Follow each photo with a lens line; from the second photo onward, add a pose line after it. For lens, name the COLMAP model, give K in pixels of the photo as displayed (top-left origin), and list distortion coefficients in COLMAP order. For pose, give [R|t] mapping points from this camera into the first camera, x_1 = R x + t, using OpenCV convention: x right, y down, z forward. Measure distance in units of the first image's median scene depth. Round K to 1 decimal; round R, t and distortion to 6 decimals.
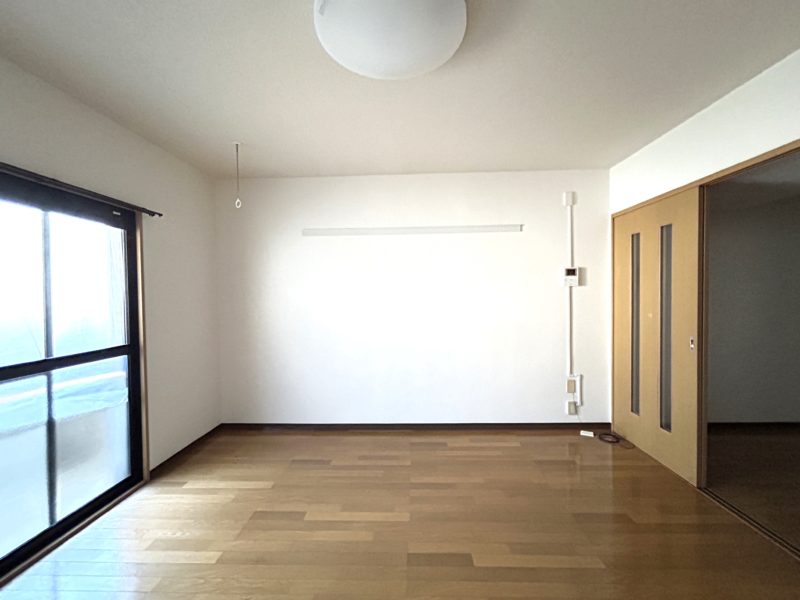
lens RADIAL K [[325.3, 0, 406.9], [0, 325.3, 298.3], [0, 0, 1]] dist [0.001958, 0.000139]
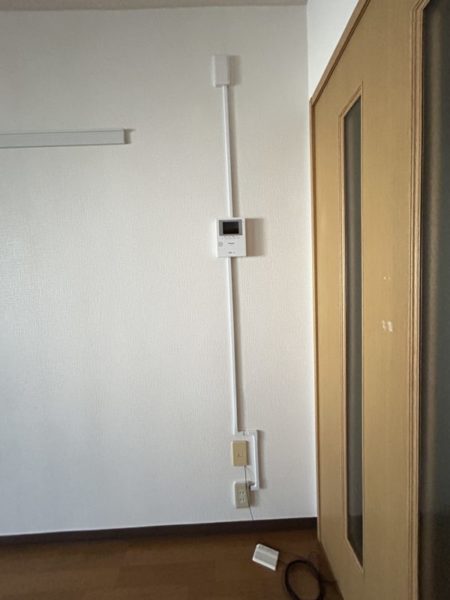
lens RADIAL K [[244.0, 0, 225.0], [0, 244.0, 303.9], [0, 0, 1]] dist [0.001958, 0.000139]
pose [[0.998020, -0.038315, 0.049875, 0.470060], [0.035674, 0.997967, 0.052810, 0.012682], [-0.051797, -0.050926, 0.997358, 0.629460]]
